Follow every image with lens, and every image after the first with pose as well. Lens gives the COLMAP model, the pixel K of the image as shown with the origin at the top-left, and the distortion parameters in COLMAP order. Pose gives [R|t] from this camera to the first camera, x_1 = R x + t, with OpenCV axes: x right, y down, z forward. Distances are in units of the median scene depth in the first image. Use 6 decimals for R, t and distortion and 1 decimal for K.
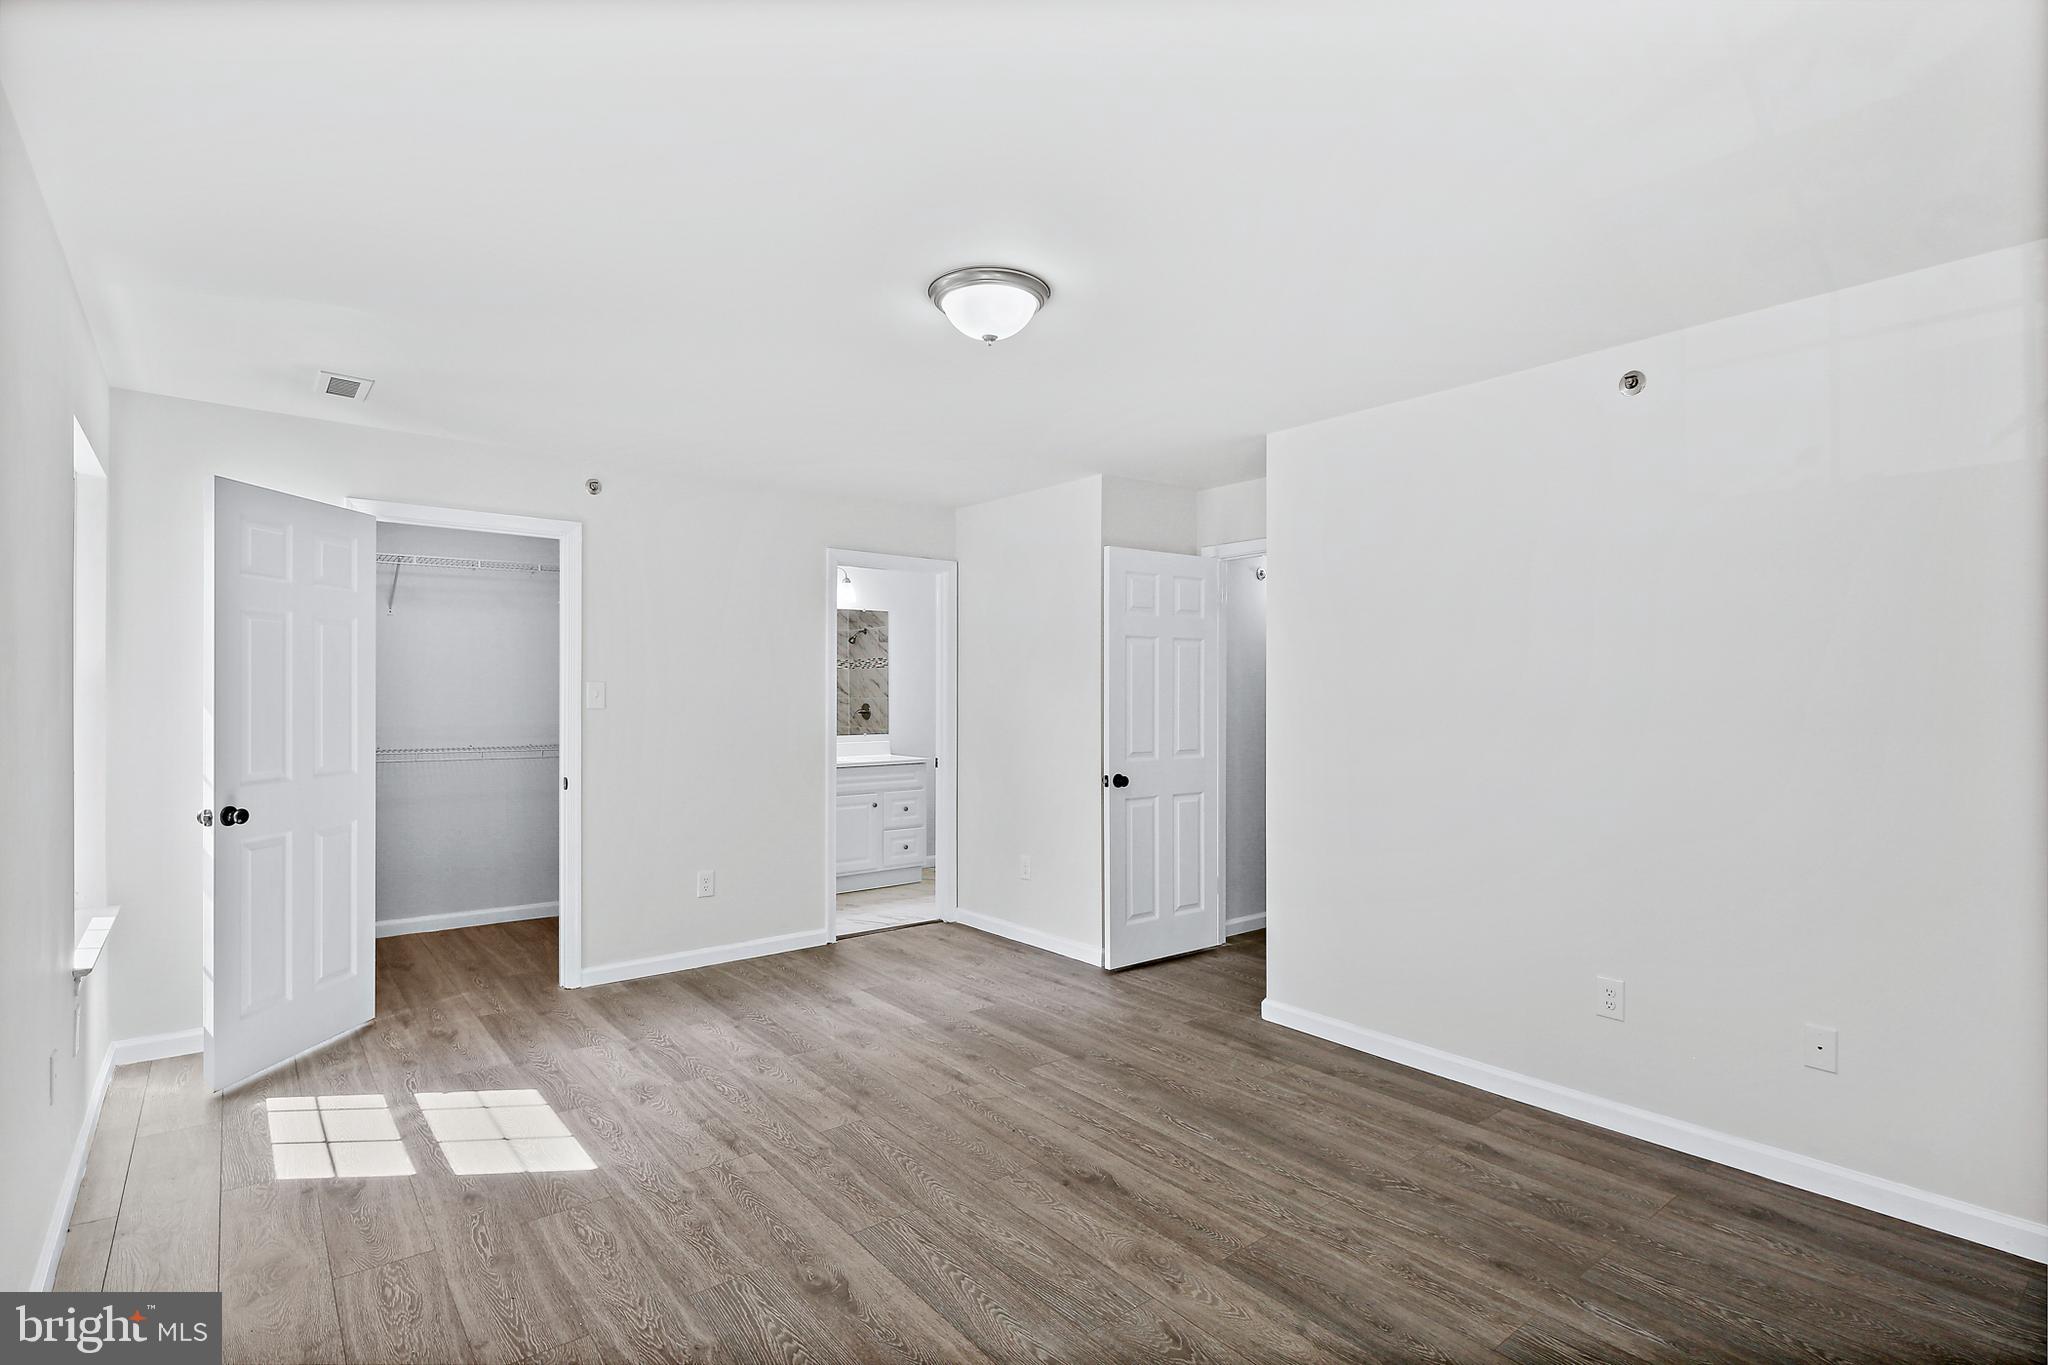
lens RADIAL K [[1004.9, 0, 1033.9], [0, 1004.9, 683.1], [0, 0, 1]] dist [0.007534, -0.005565]
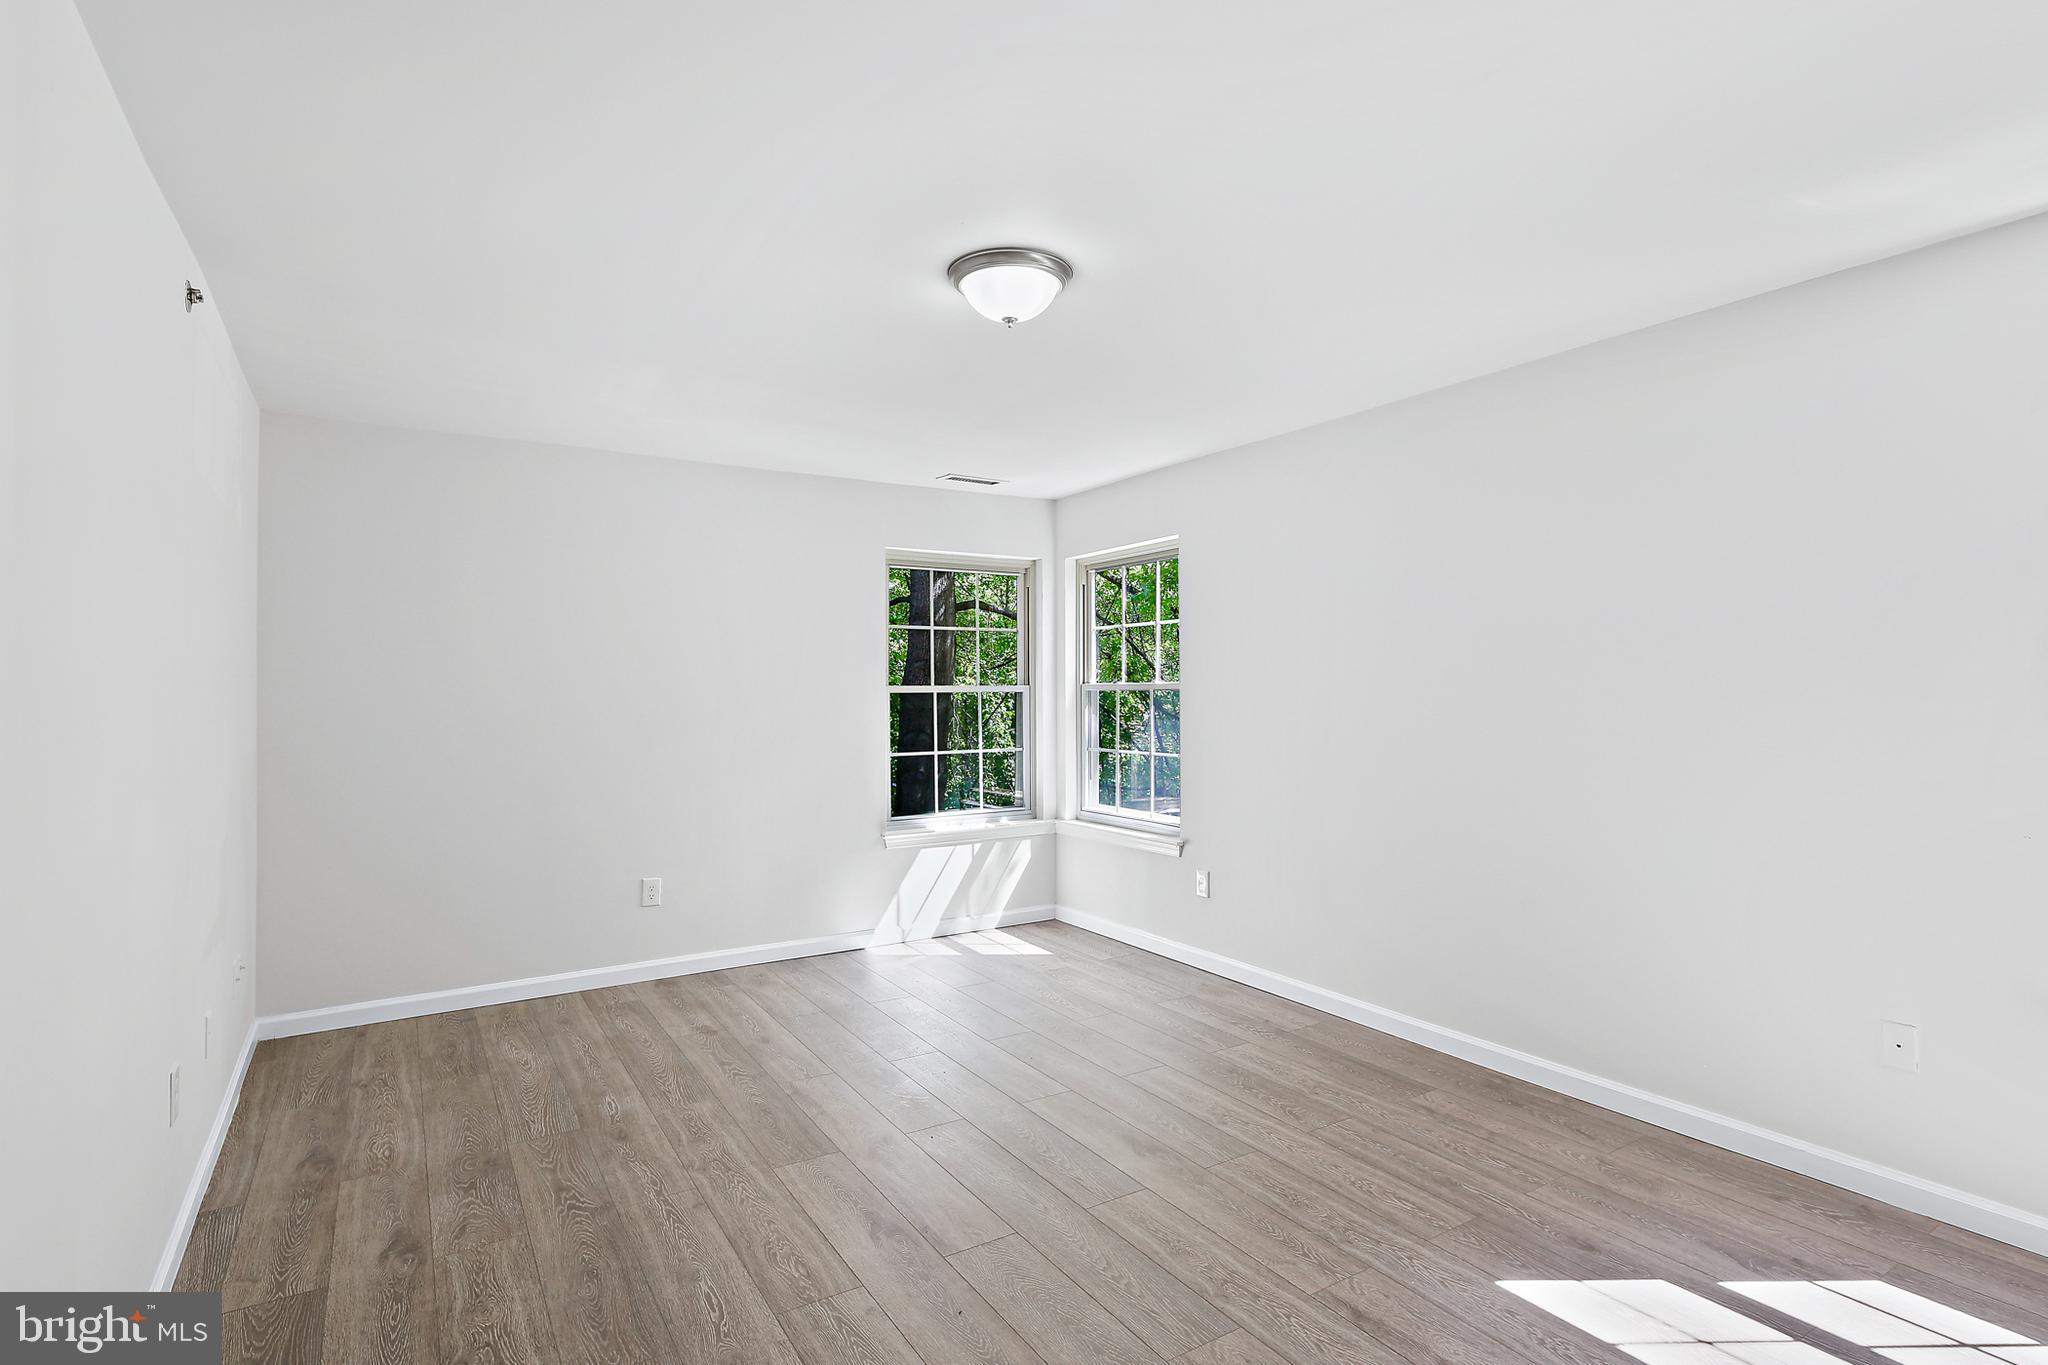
lens RADIAL K [[1004.9, 0, 1024.3], [0, 1004.9, 670.8], [0, 0, 1]] dist [0.007534, -0.005565]
pose [[-0.992149, 0.004601, 0.124973, -0.138025], [0.001466, 0.999682, -0.025160, 0.015898], [-0.125049, -0.024780, -0.991841, 1.526214]]
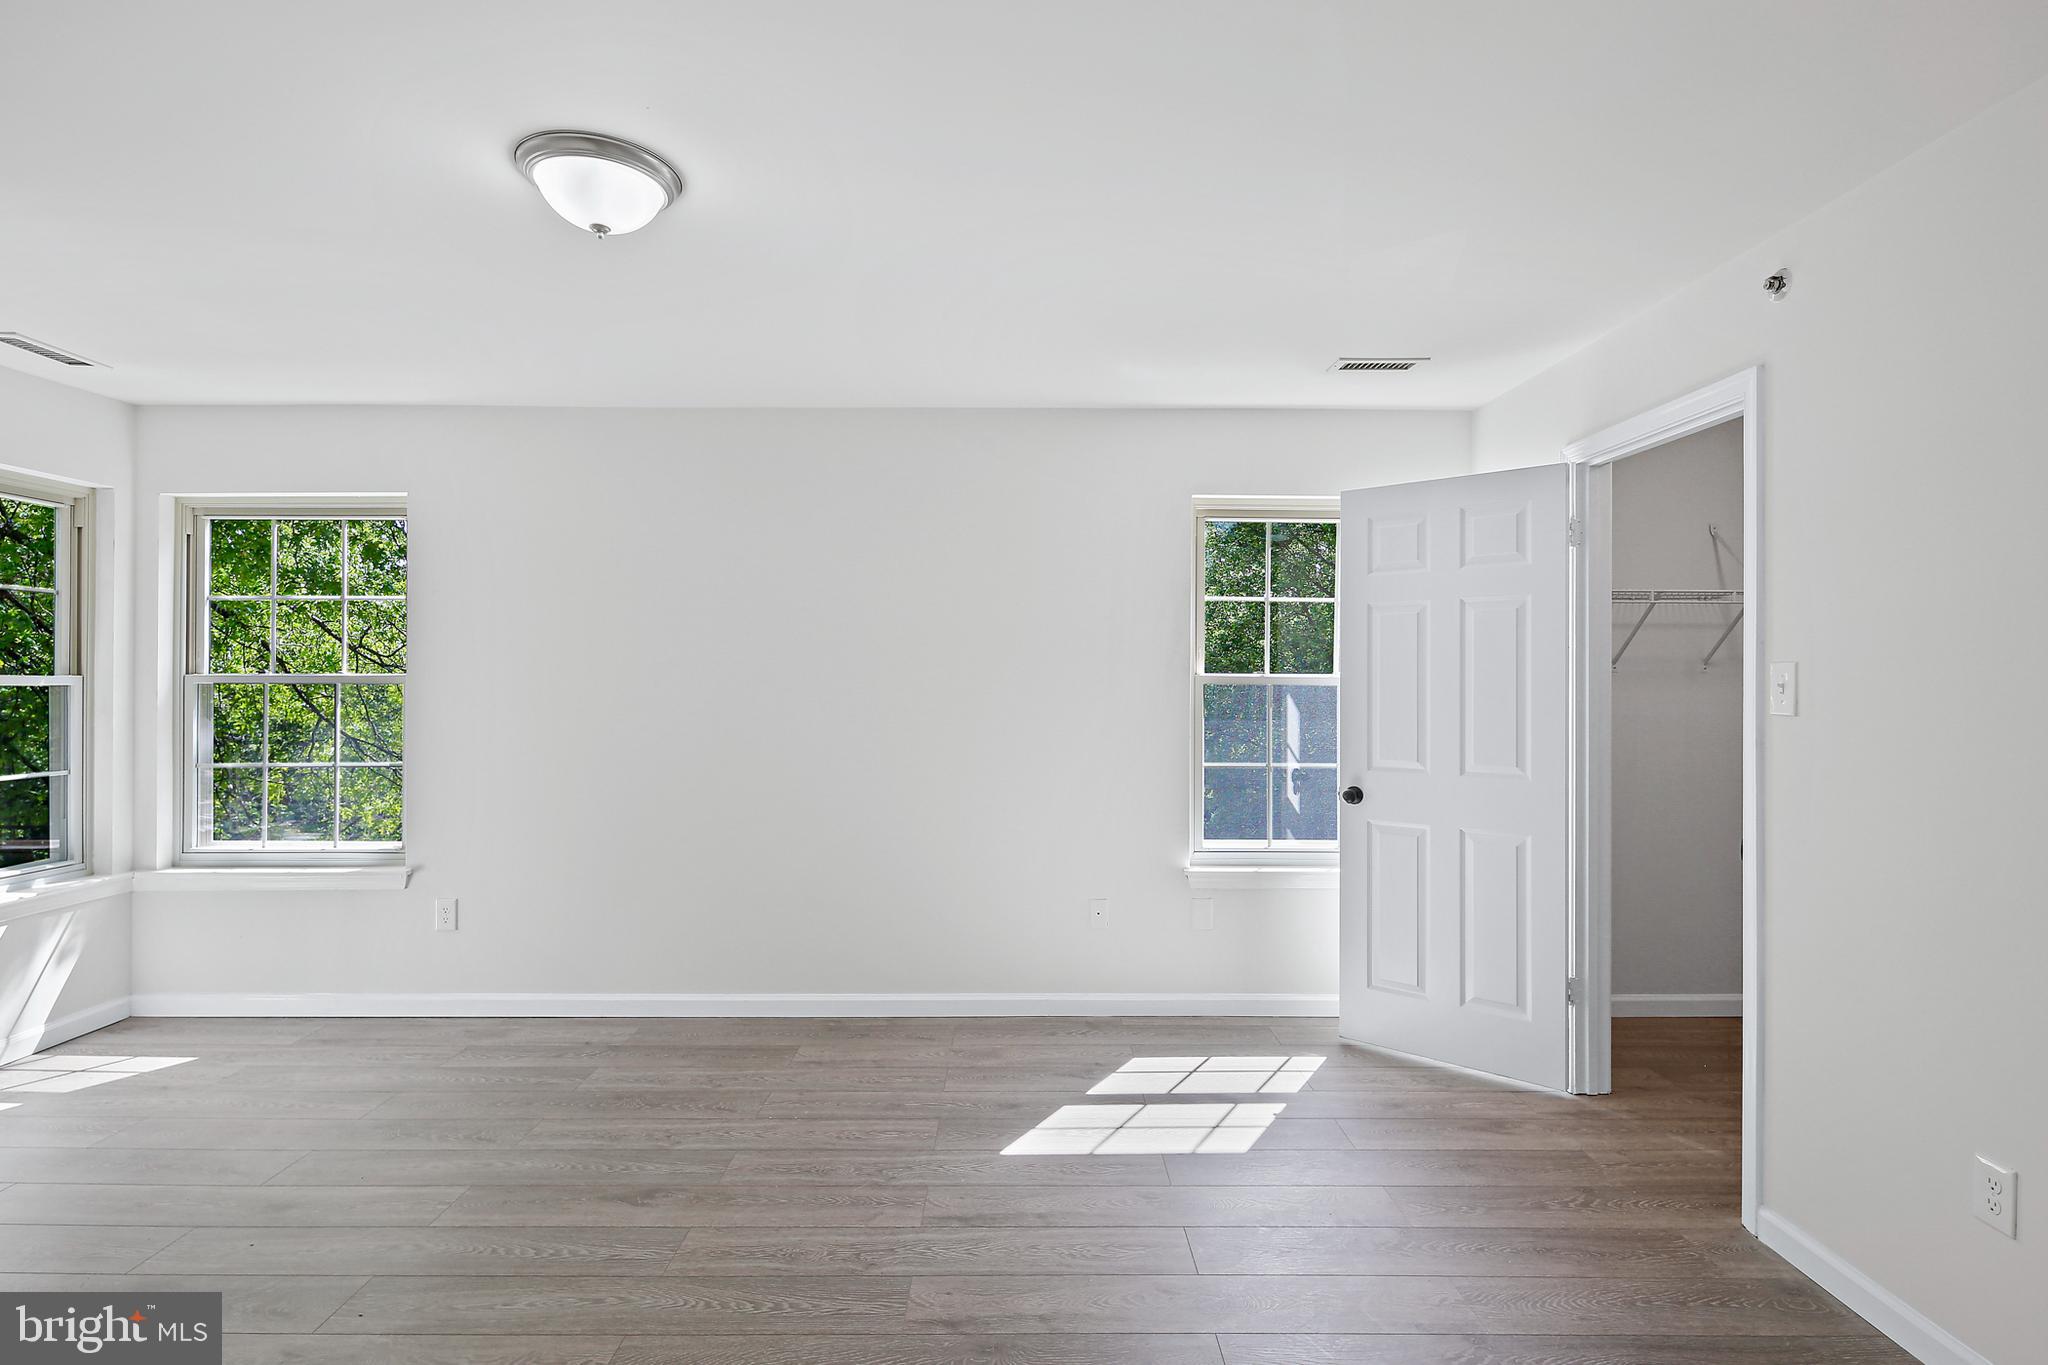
lens RADIAL K [[1004.9, 0, 1015.3], [0, 1004.9, 682.7], [0, 0, 1]] dist [0.007534, -0.005565]
pose [[-0.632929, -0.003880, -0.774200, 0.279074], [0.002213, 0.999974, -0.006821, 0.014976], [0.774207, -0.006030, -0.632904, 1.365032]]
